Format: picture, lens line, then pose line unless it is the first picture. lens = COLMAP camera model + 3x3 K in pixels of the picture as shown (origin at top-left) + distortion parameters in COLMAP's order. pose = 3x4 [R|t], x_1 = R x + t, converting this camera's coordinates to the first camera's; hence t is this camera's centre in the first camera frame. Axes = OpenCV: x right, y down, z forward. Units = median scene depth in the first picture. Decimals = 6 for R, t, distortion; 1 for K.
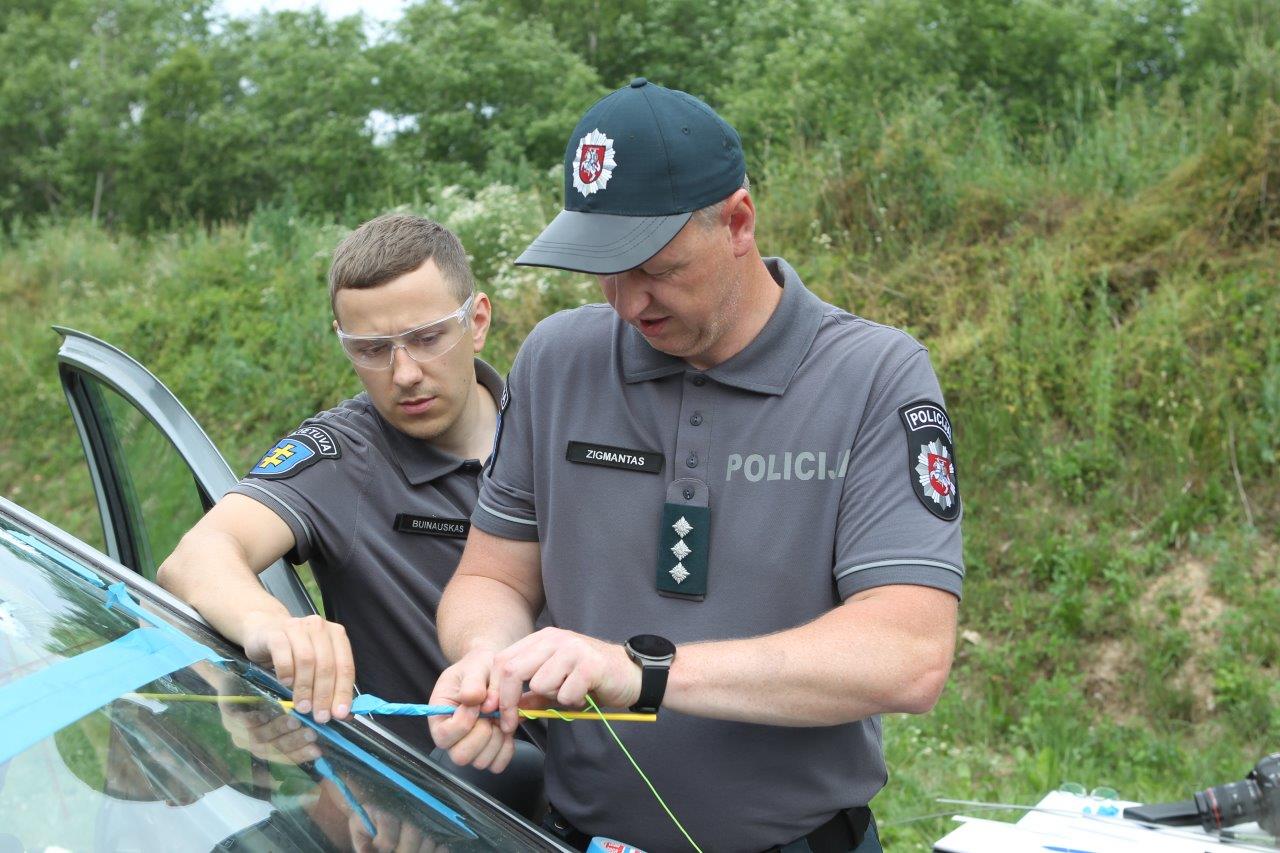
lens RADIAL K [[1872.0, 0, 640.0], [0, 1872.0, 397.8], [0, 0, 1]] dist [-0.035392, 0.083188]
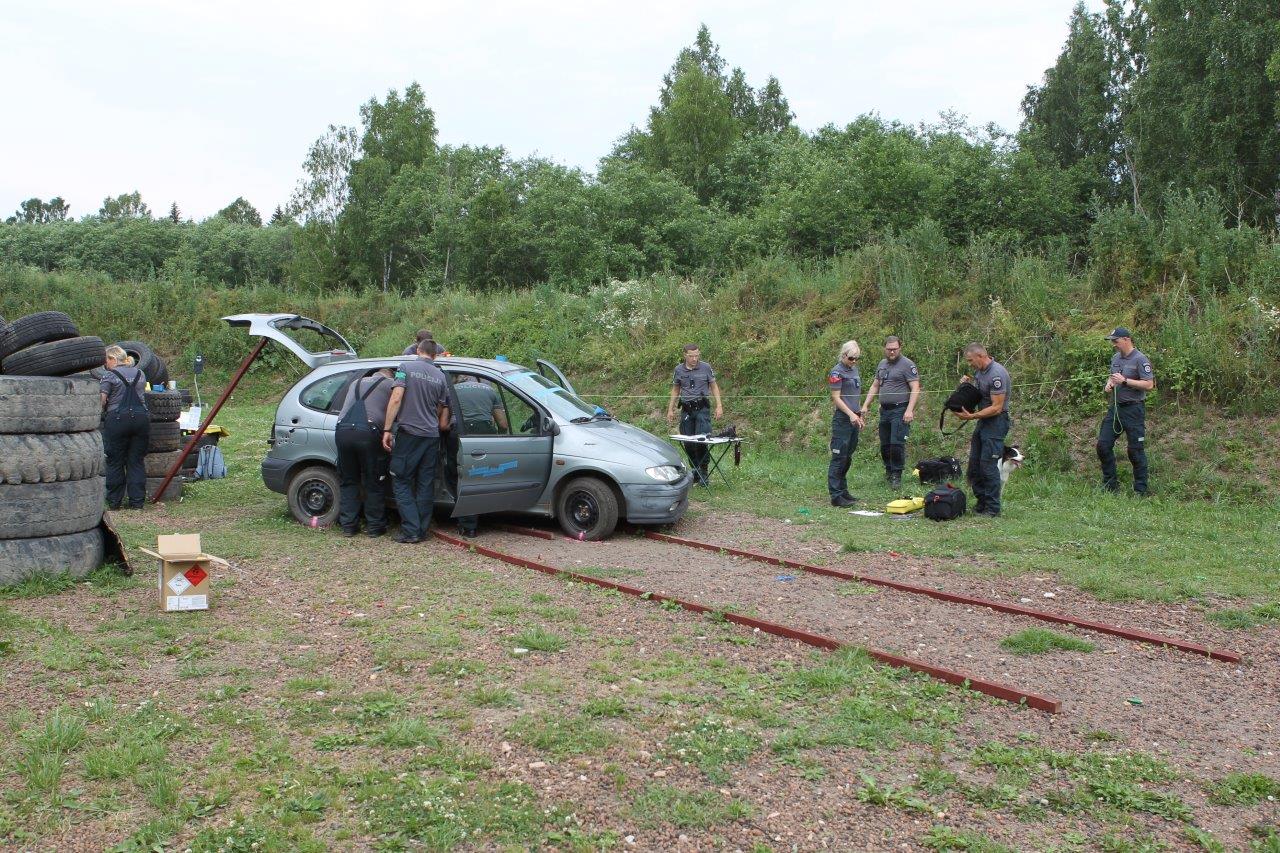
lens RADIAL K [[1872.0, 0, 640.0], [0, 1872.0, 397.8], [0, 0, 1]] dist [-0.035392, 0.083188]
pose [[0.992750, -0.007798, -0.119946, 0.168449], [0.010683, 0.999668, 0.023434, -0.008081], [0.119724, -0.024545, 0.992504, -1.085646]]
